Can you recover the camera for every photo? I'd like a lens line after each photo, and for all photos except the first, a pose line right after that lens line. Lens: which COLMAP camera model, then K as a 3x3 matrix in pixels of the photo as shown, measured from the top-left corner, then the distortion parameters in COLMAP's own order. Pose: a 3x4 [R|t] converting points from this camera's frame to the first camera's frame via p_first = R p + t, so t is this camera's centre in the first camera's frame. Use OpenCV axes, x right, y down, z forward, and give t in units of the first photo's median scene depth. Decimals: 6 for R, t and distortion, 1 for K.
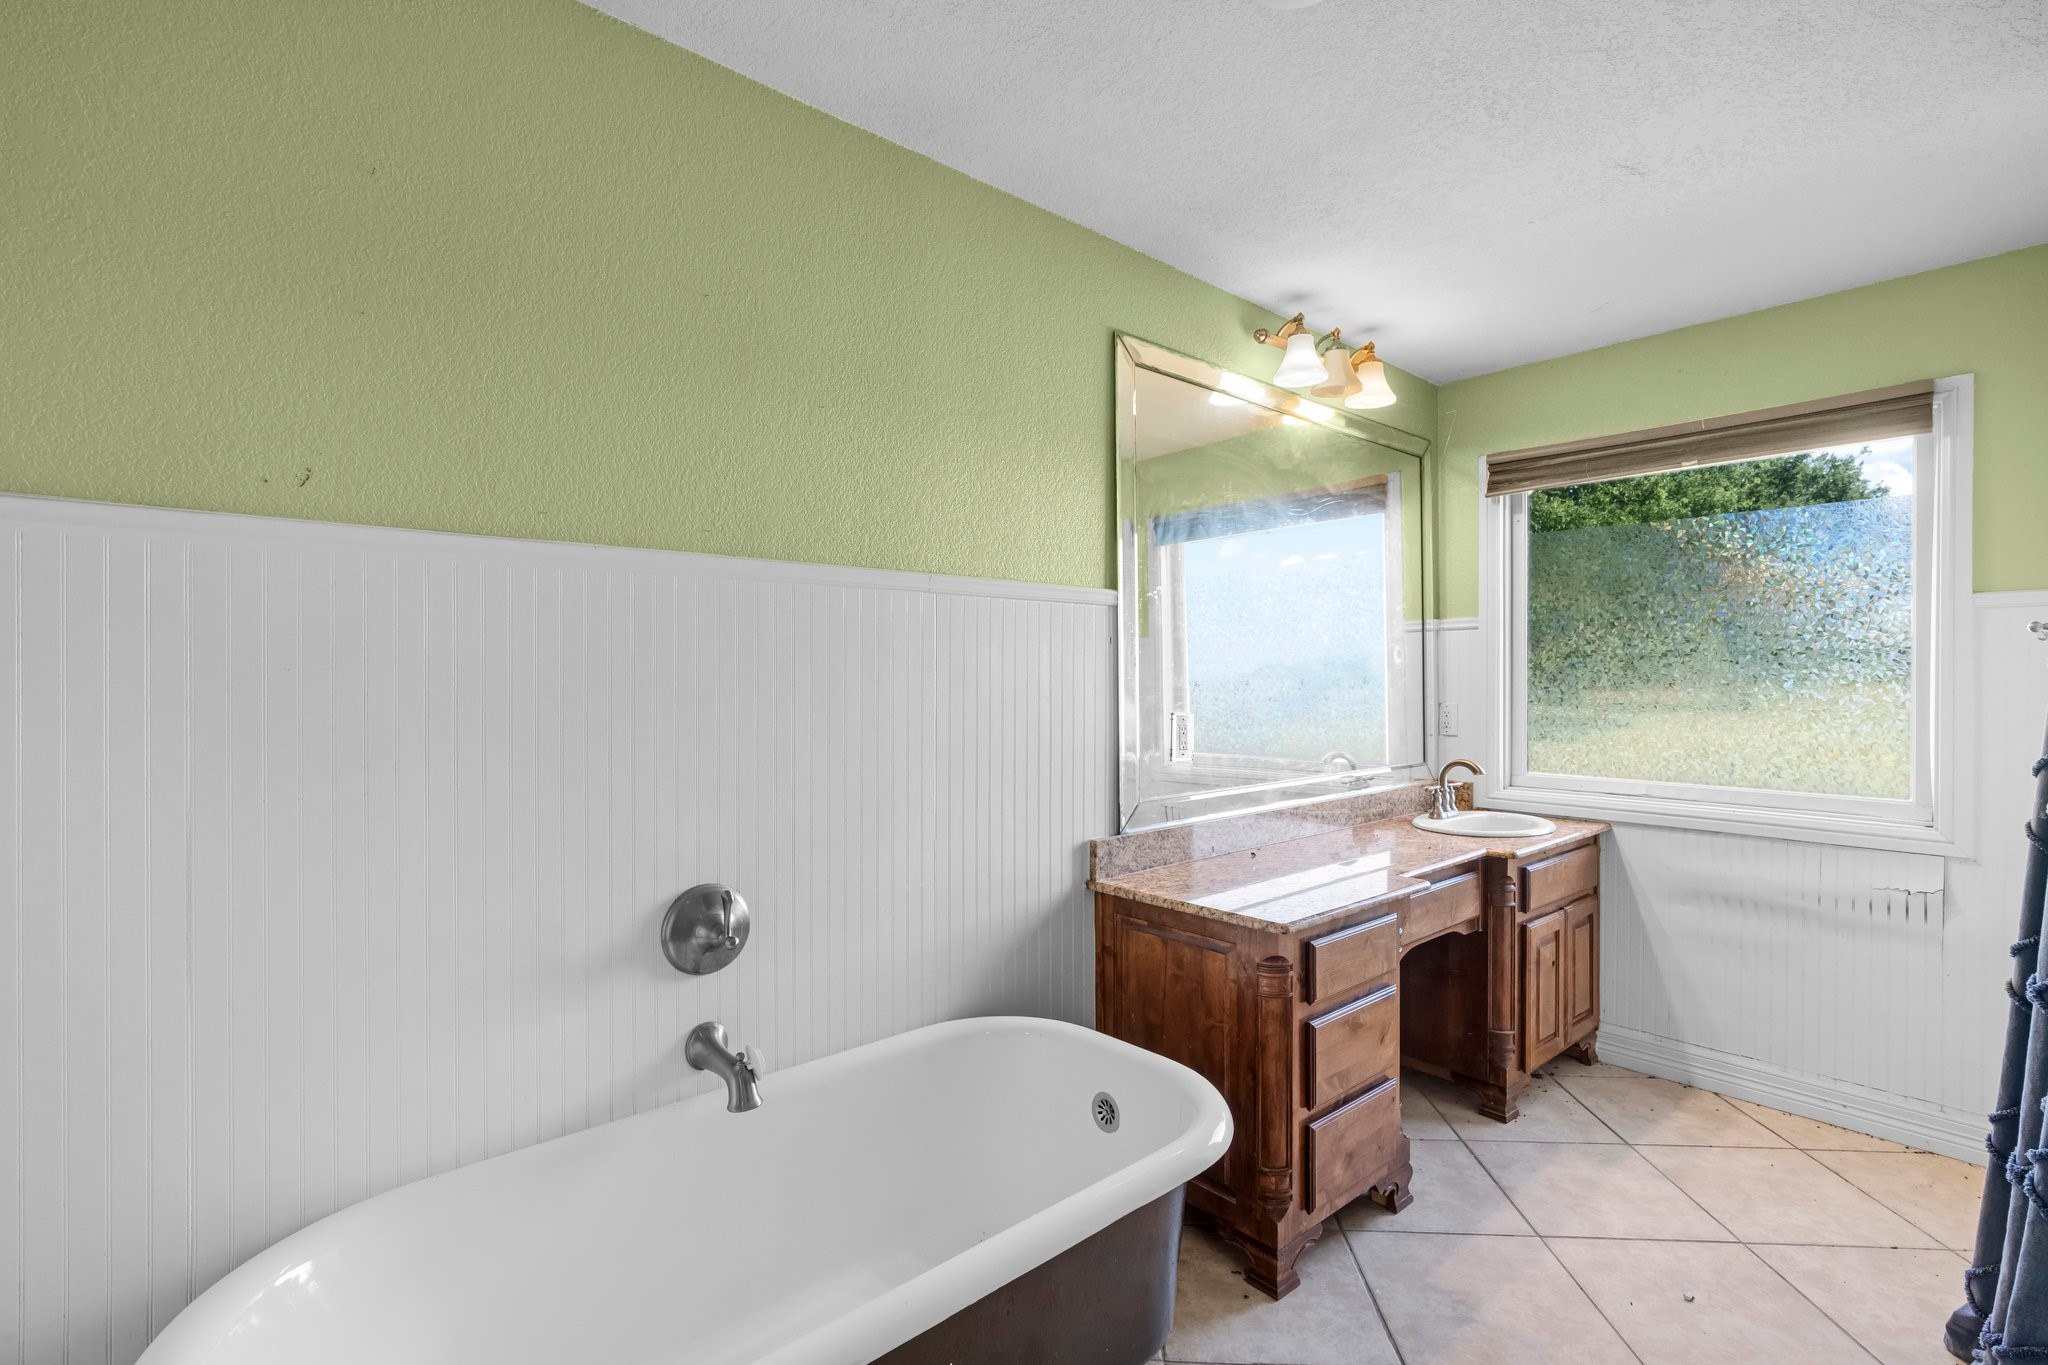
lens RADIAL K [[909.7, 0, 1030.2], [0, 909.7, 678.8], [0, 0, 1]] dist [-0.010856, 0.004745]
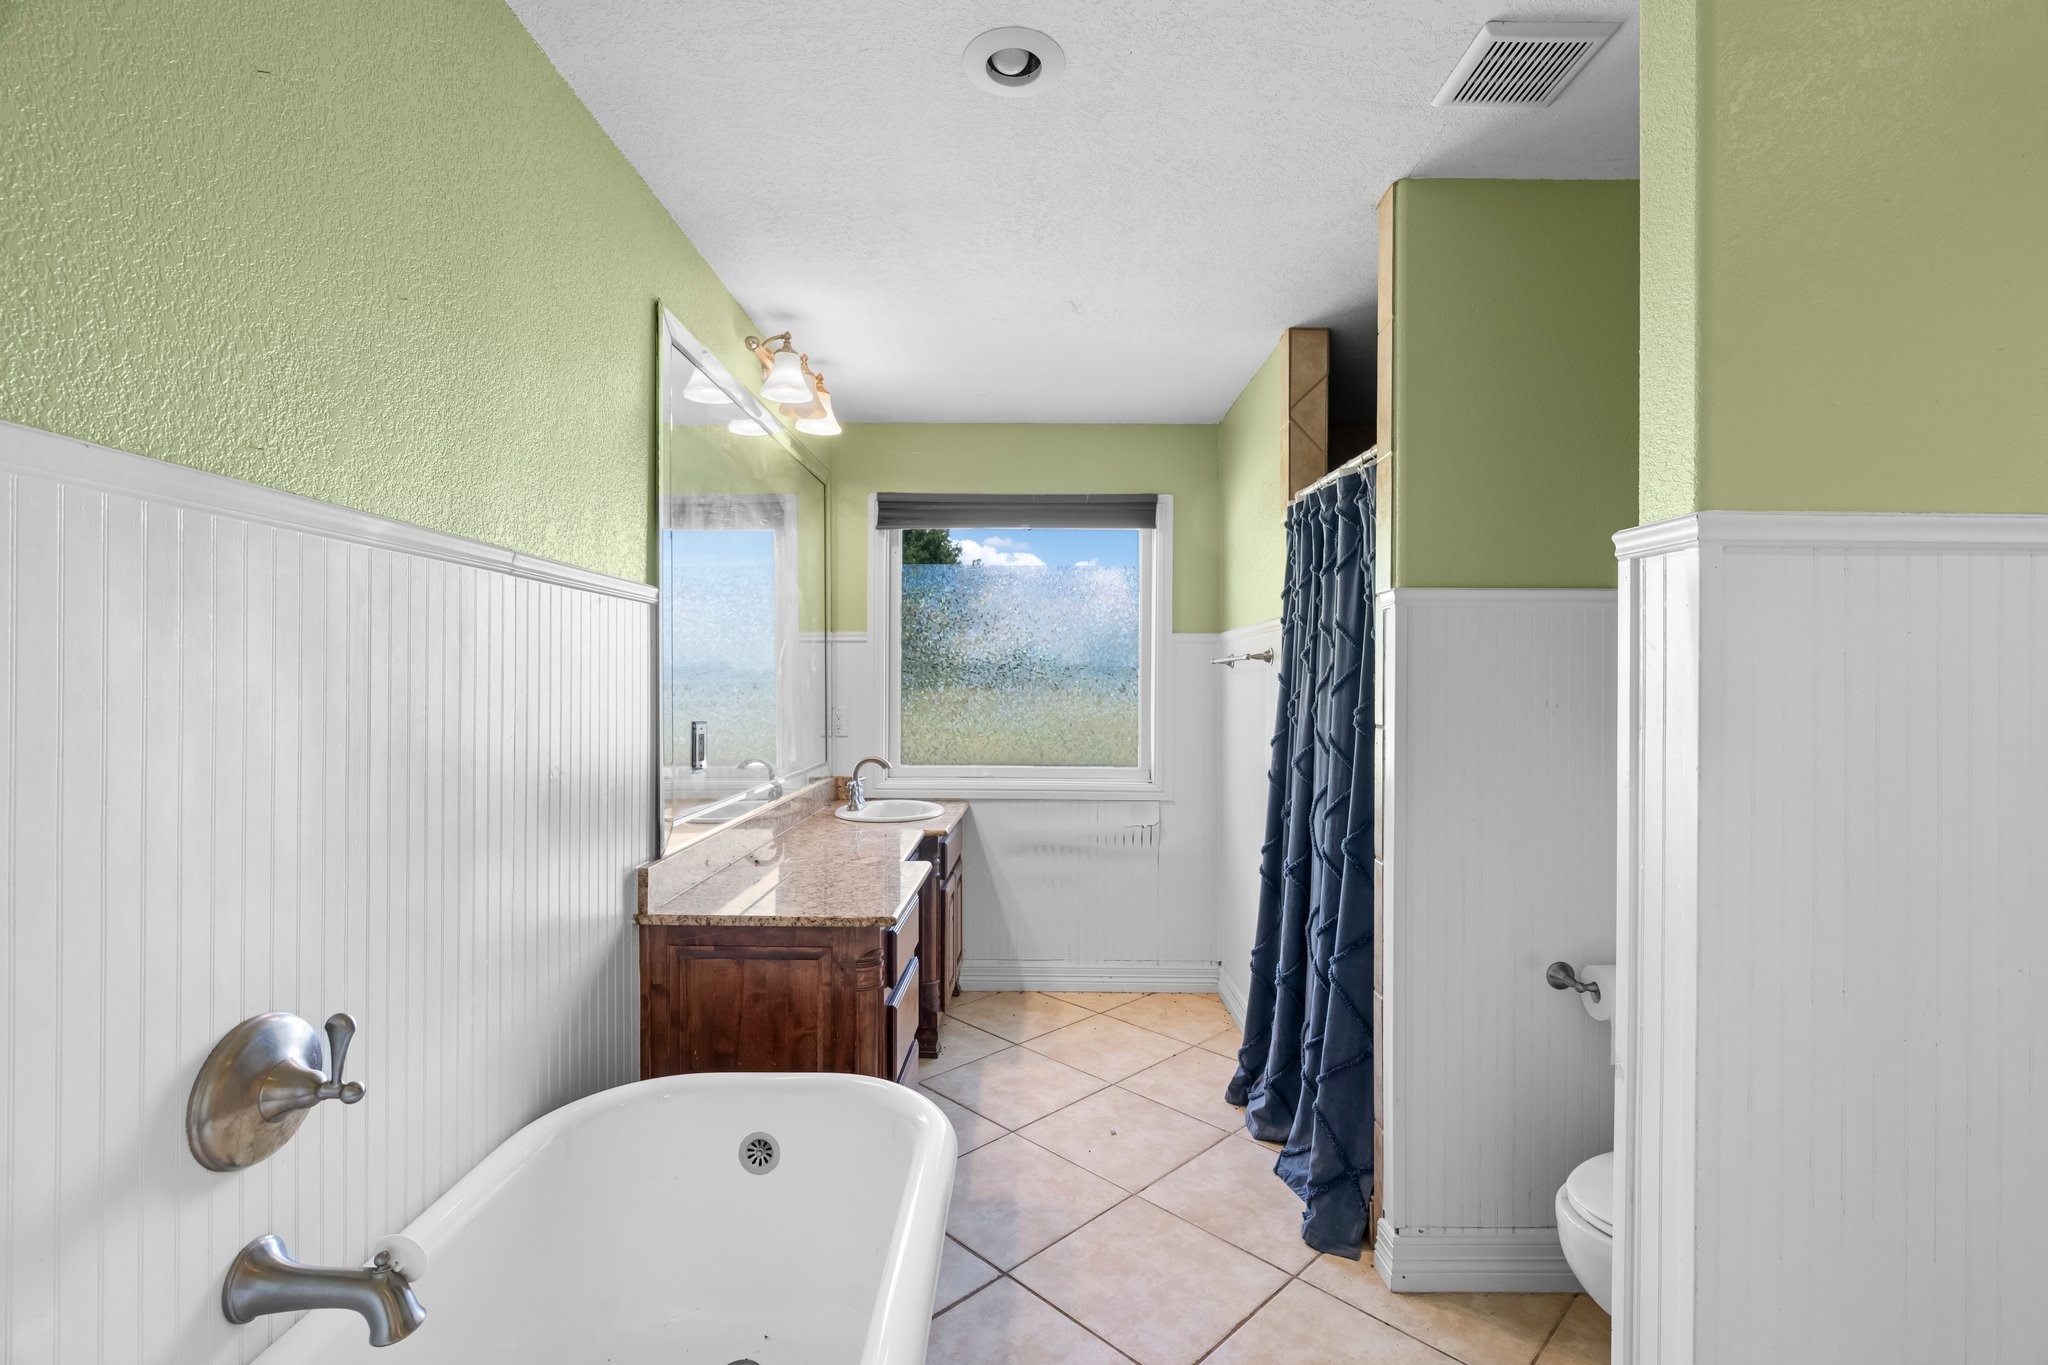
lens RADIAL K [[888.1, 0, 1022.4], [0, 888.1, 678.9], [0, 0, 1]] dist [-0.011272, 0.008149]
pose [[0.682653, 0.009497, 0.730681, -0.281691], [-0.005933, 0.999955, -0.007454, -0.002088], [-0.730718, 0.000753, 0.682679, 0.128996]]
